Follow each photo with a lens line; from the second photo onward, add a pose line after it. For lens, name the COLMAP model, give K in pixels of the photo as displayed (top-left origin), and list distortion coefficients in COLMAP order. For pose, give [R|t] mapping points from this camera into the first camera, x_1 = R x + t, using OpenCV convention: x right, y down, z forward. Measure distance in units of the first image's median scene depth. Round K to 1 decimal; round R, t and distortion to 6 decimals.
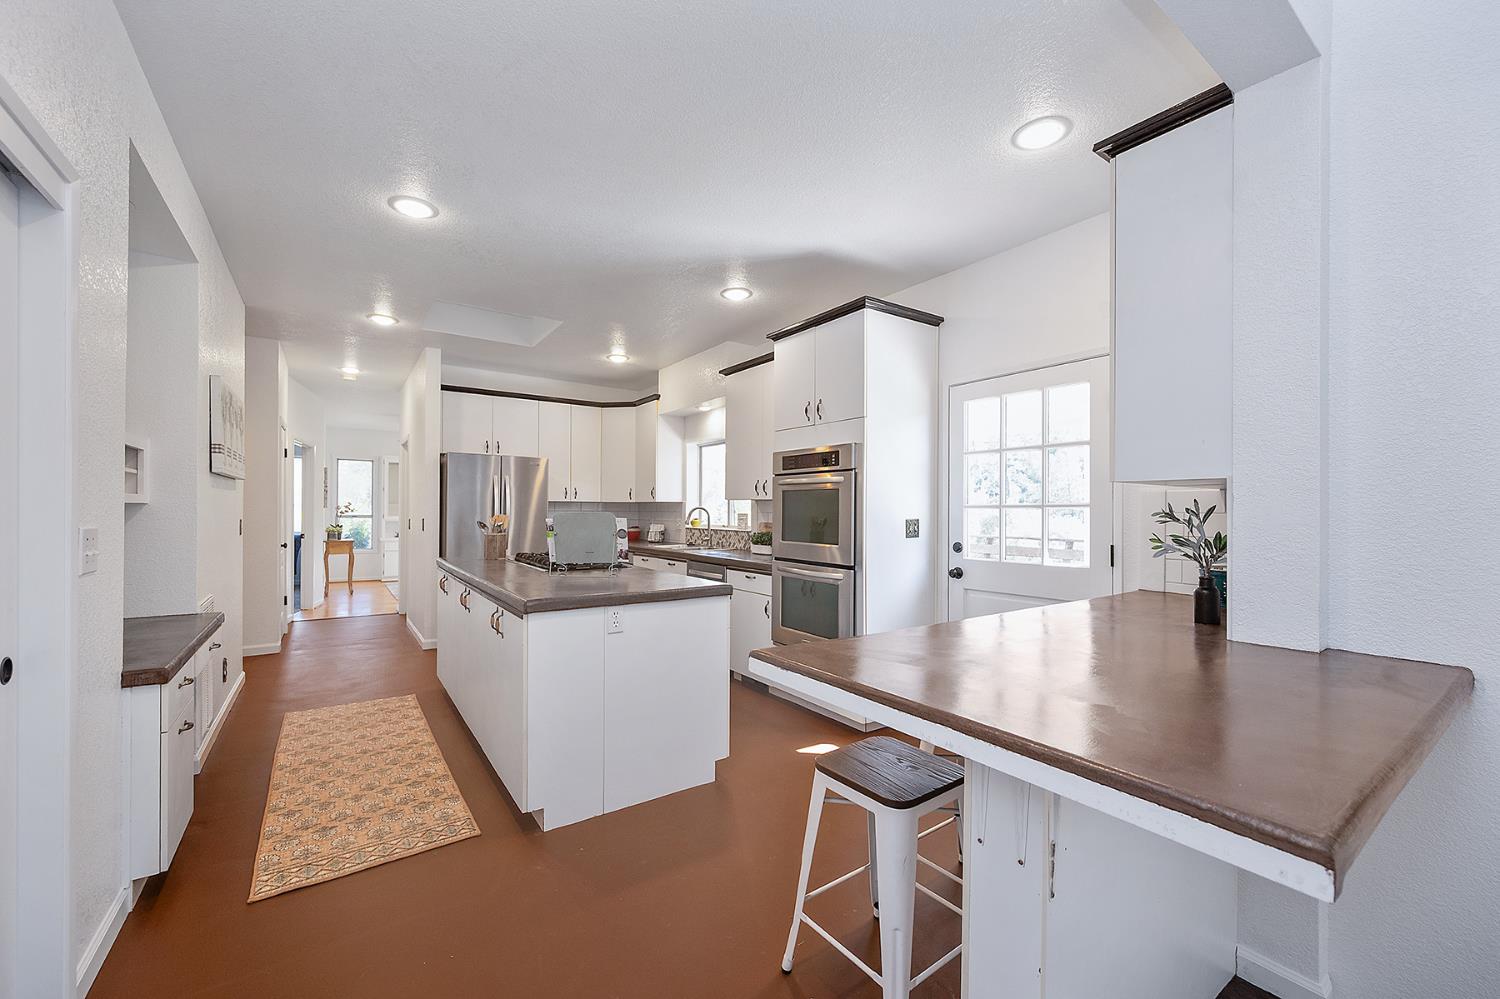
lens RADIAL K [[604.5, 0, 753.7], [0, 604.5, 505.7], [0, 0, 1]] dist [0.000682, 0.000009]
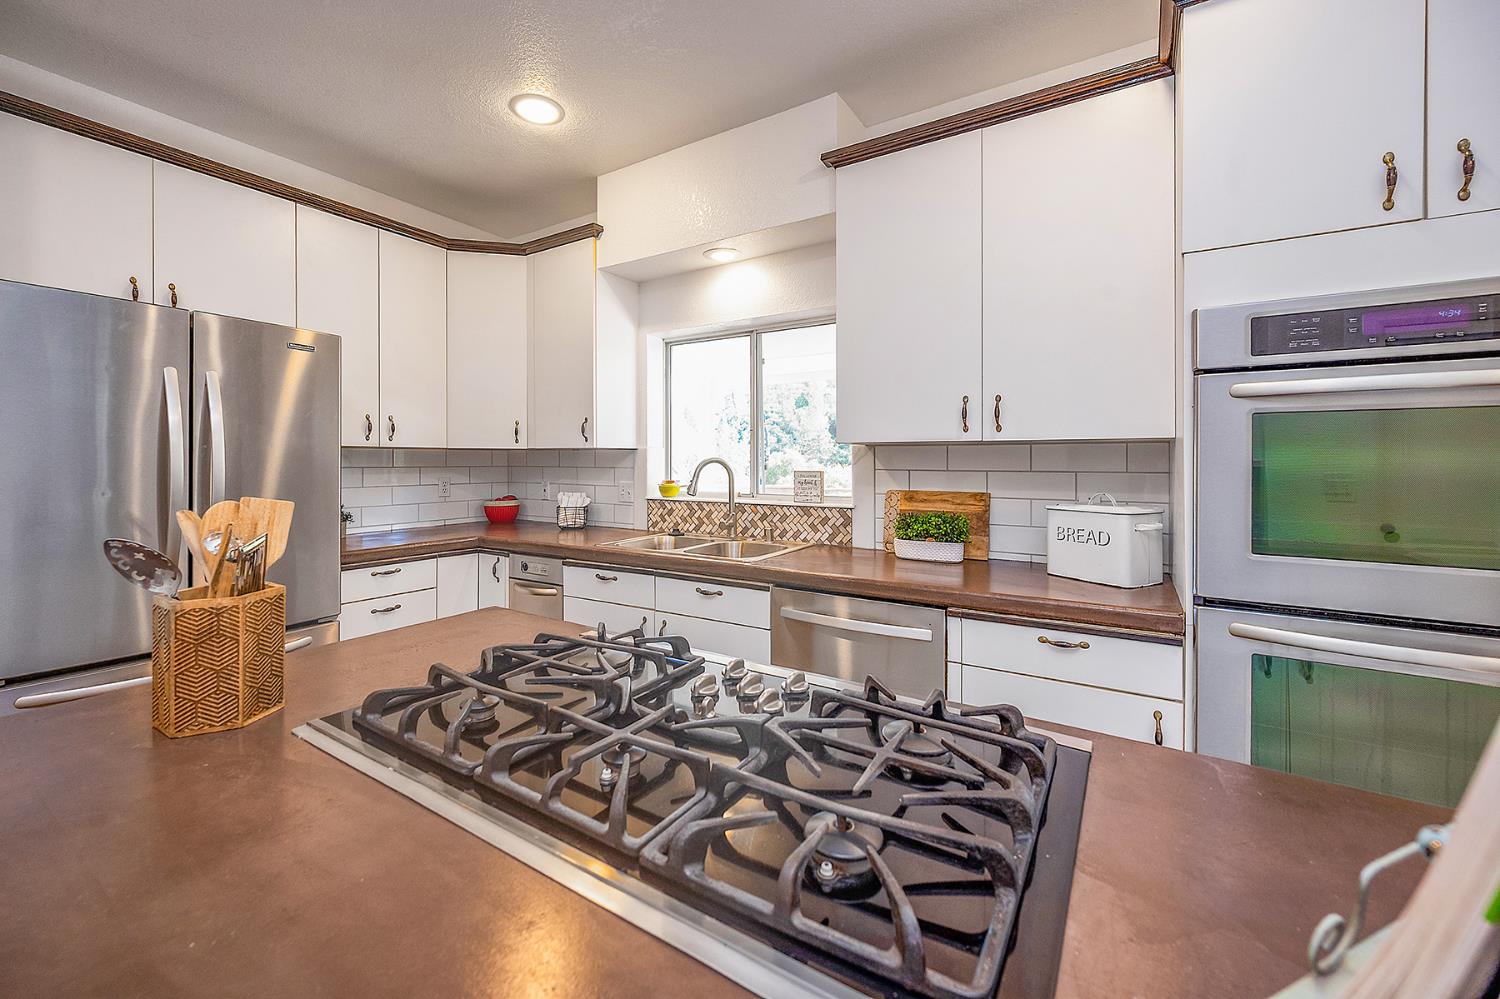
lens RADIAL K [[604.5, 0, 751.7], [0, 604.5, 456.9], [0, 0, 1]] dist [0.000682, 0.000009]
pose [[0.921260, -0.001539, 0.388945, -0.231495], [0.000436, 0.999996, 0.002925, -0.000274], [-0.388948, -0.002525, 0.921256, 0.504004]]
